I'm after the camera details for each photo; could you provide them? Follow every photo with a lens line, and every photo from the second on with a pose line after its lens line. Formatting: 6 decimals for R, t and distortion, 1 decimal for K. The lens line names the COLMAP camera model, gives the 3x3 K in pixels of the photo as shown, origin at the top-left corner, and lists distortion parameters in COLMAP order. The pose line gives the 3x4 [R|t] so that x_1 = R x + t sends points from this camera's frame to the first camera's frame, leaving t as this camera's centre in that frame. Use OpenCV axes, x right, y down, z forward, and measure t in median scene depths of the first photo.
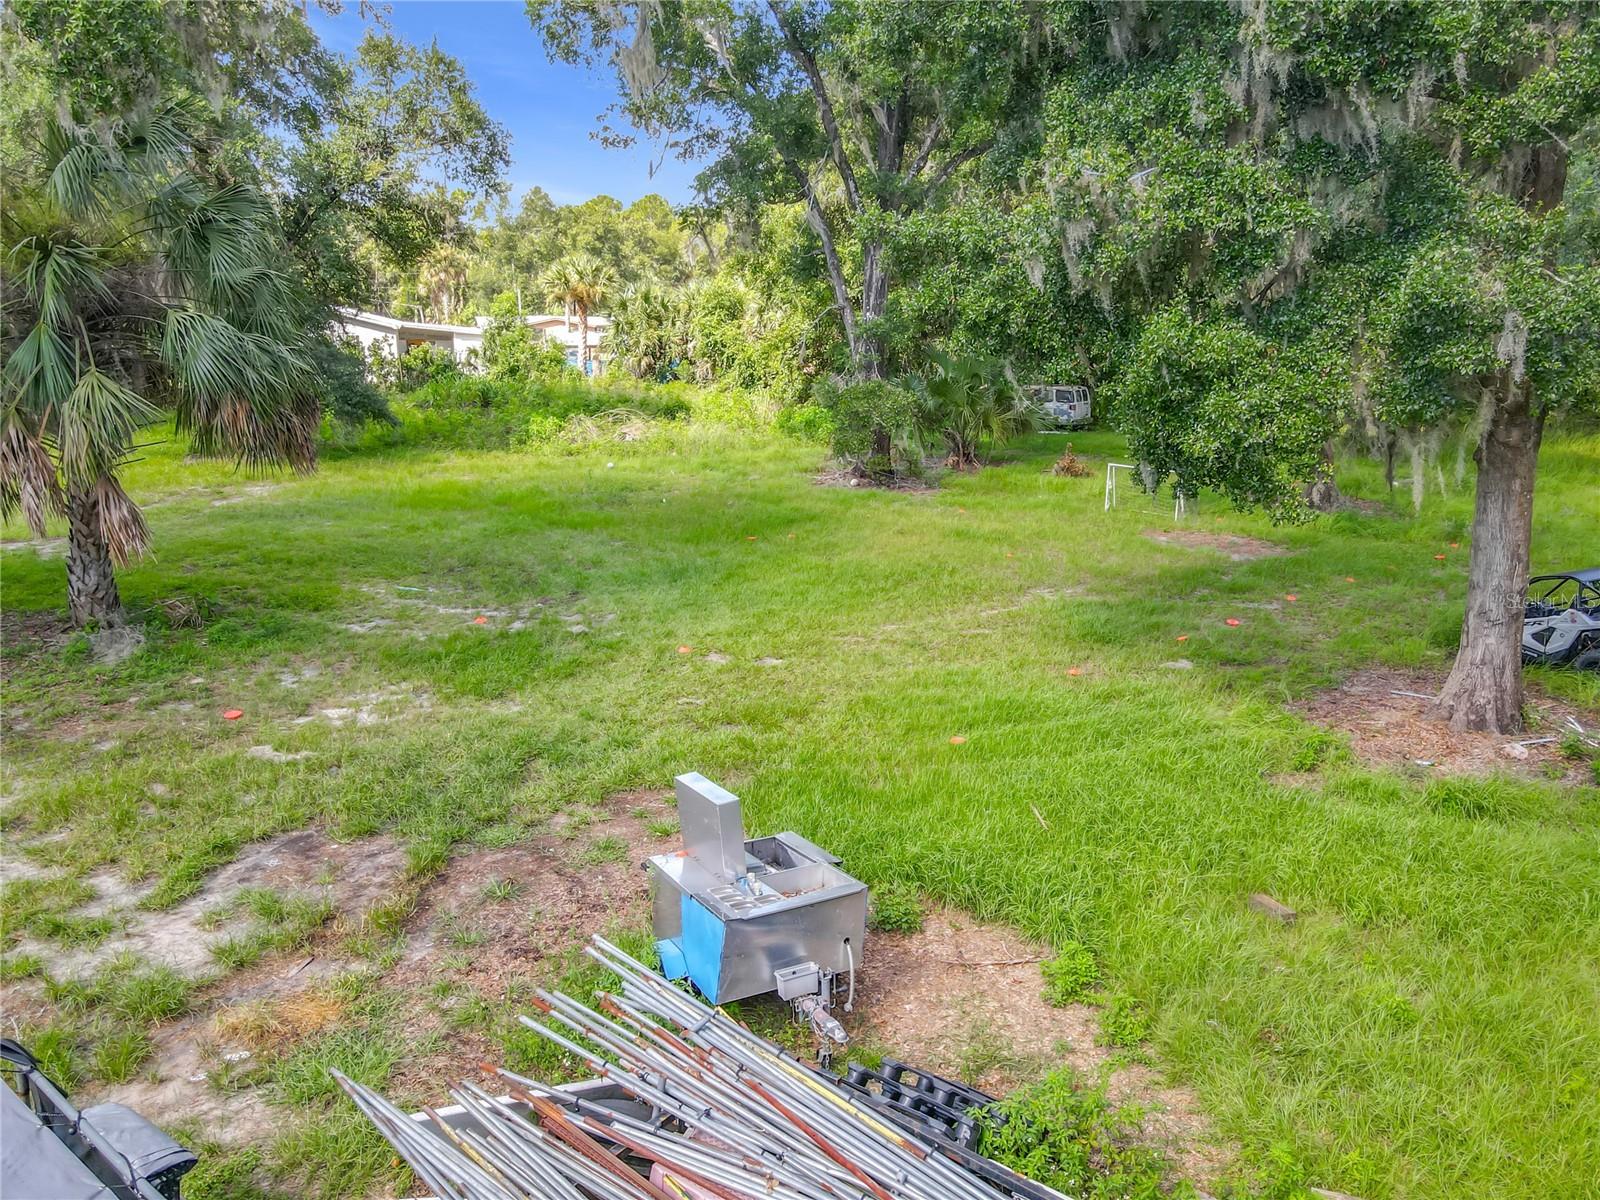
lens RADIAL K [[1108.4, 0, 800.0], [0, 1108.4, 600.0], [0, 0, 1]] dist [-0.040409, -0.000830]
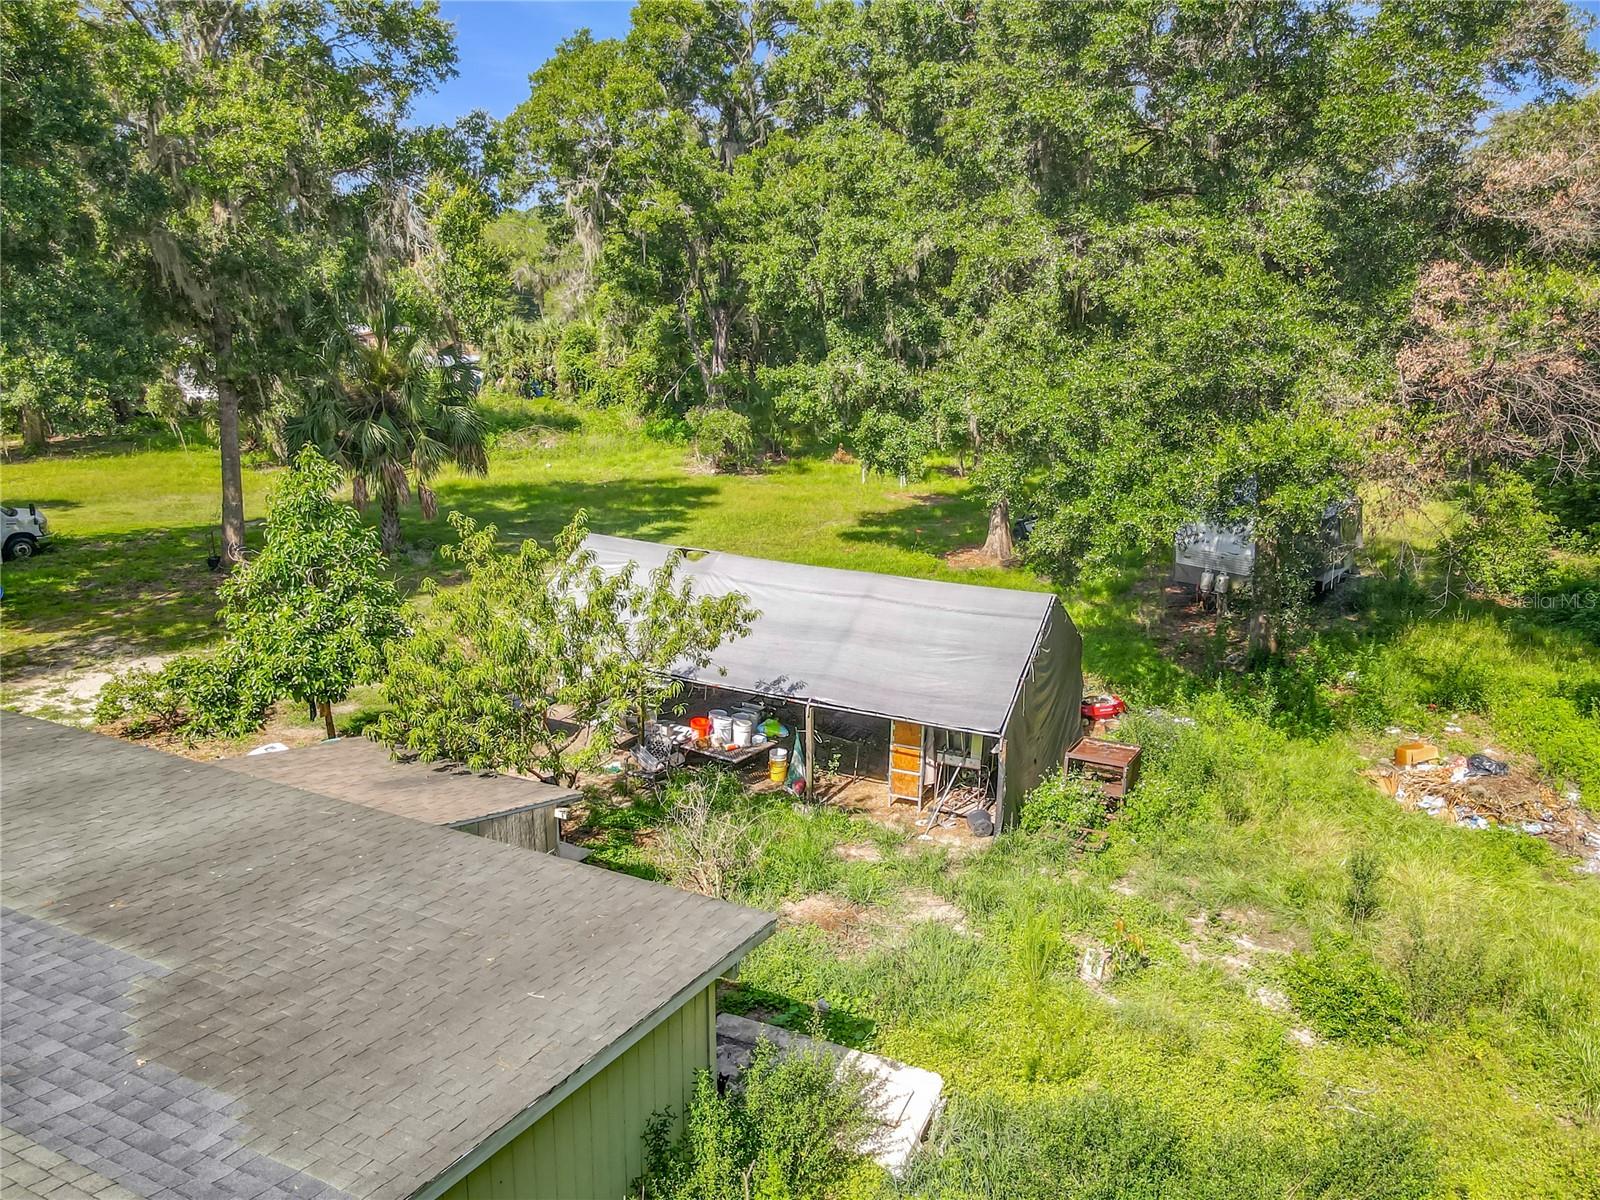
lens RADIAL K [[1108.4, 0, 800.0], [0, 1108.4, 600.0], [0, 0, 1]] dist [-0.040409, -0.000830]
pose [[0.978777, -0.057413, 0.196721, -0.108630], [0.054626, 0.998315, 0.019565, 0.041637], [-0.197513, -0.008403, 0.980264, -0.438498]]
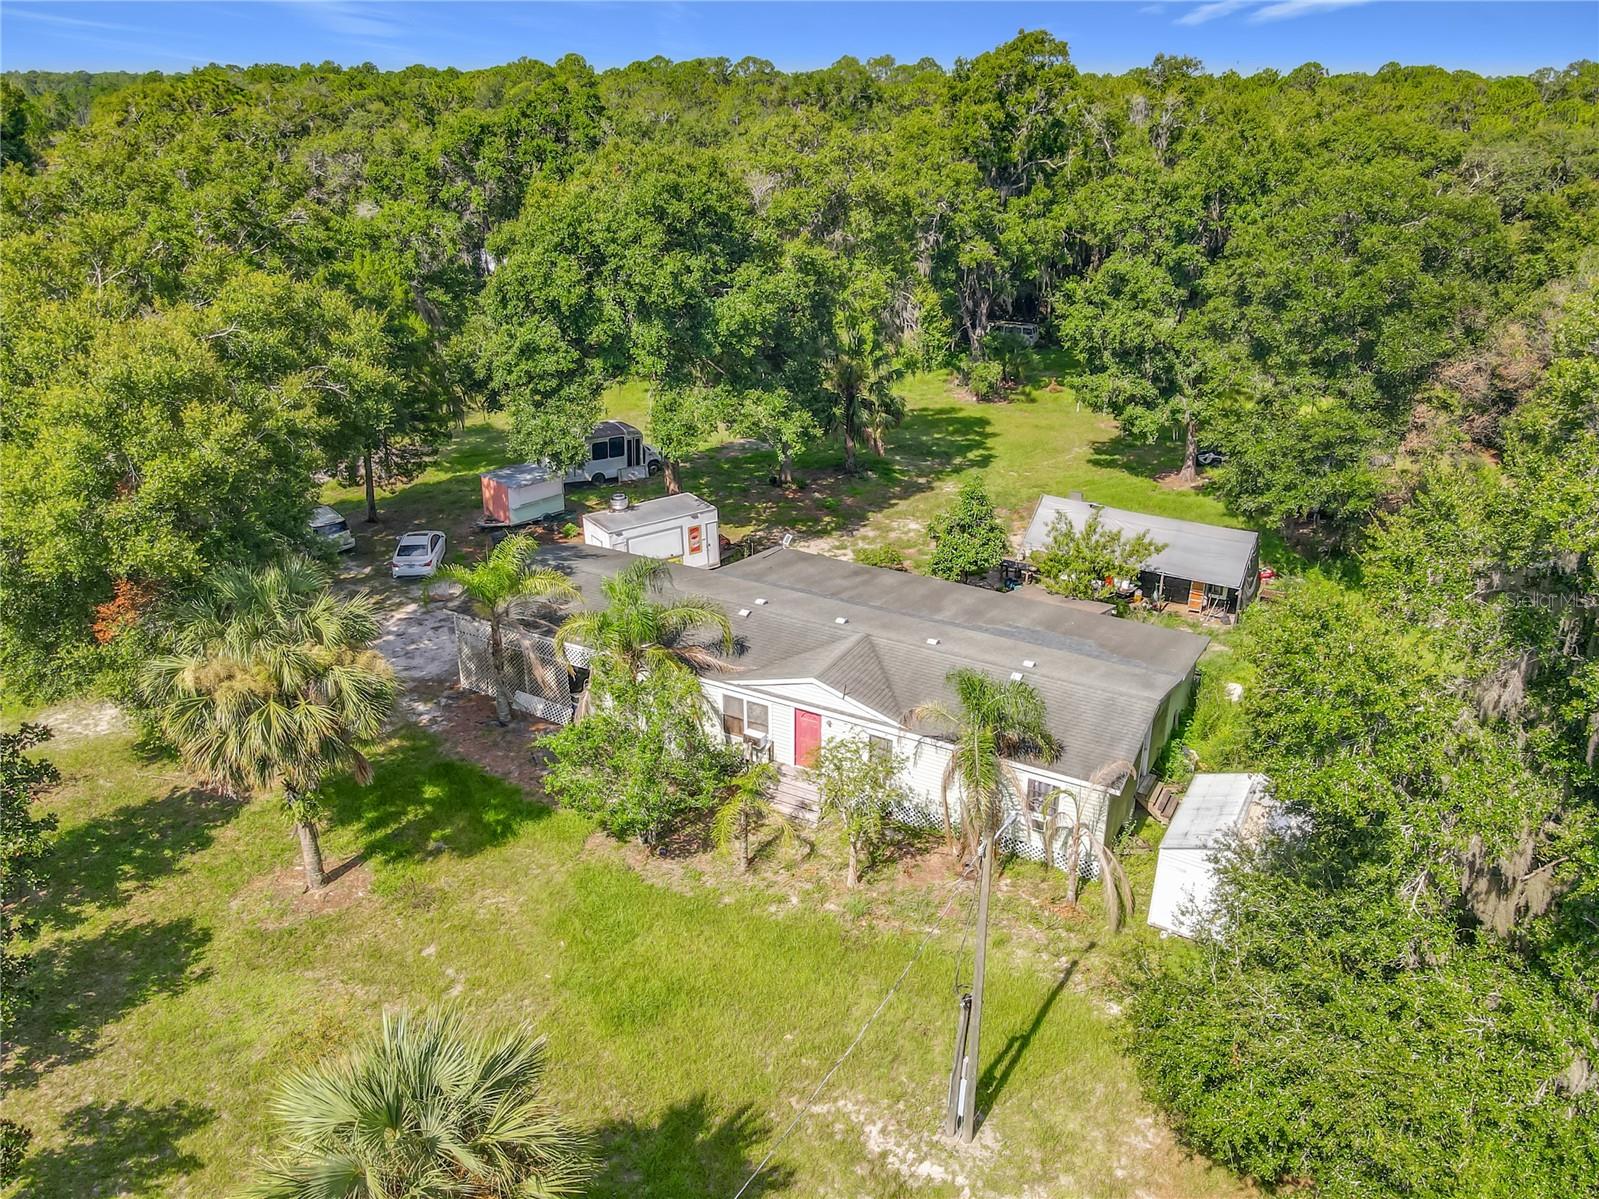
lens RADIAL K [[1107.7, 0, 799.5], [0, 1107.7, 599.5], [0, 0, 1]] dist [-0.040409, -0.000830]
pose [[0.988045, -0.072003, 0.136317, -0.486352], [0.048066, 0.984032, 0.171382, -0.077000], [-0.146480, -0.162781, 0.975728, -0.984173]]
